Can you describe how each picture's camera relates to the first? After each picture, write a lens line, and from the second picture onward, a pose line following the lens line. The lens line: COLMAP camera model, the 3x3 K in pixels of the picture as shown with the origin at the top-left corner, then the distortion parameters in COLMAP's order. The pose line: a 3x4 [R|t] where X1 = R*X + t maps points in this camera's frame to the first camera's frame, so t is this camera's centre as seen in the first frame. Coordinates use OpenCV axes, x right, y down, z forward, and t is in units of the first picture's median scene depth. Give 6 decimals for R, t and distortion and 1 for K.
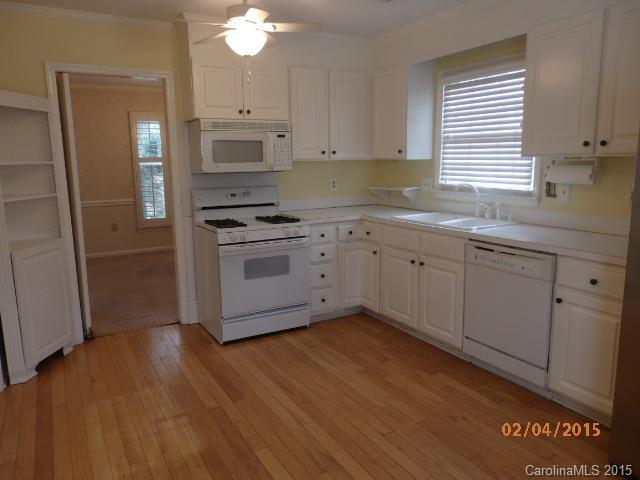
lens RADIAL K [[472.6, 0, 318.2], [0, 472.6, 238.5], [0, 0, 1]] dist [-0.006323, 0.005048]
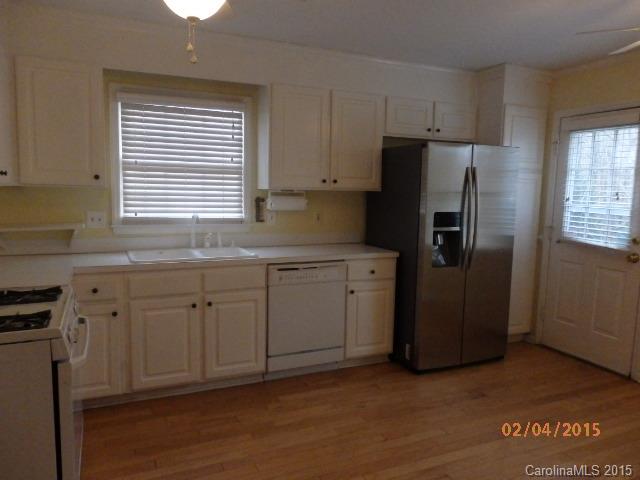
lens RADIAL K [[472.6, 0, 317.6], [0, 472.6, 241.8], [0, 0, 1]] dist [-0.006323, 0.005048]
pose [[0.090011, -0.091790, 0.991702, -0.670592], [0.148536, 0.985845, 0.077766, -0.106525], [-0.984802, 0.140304, 0.102371, 0.713314]]
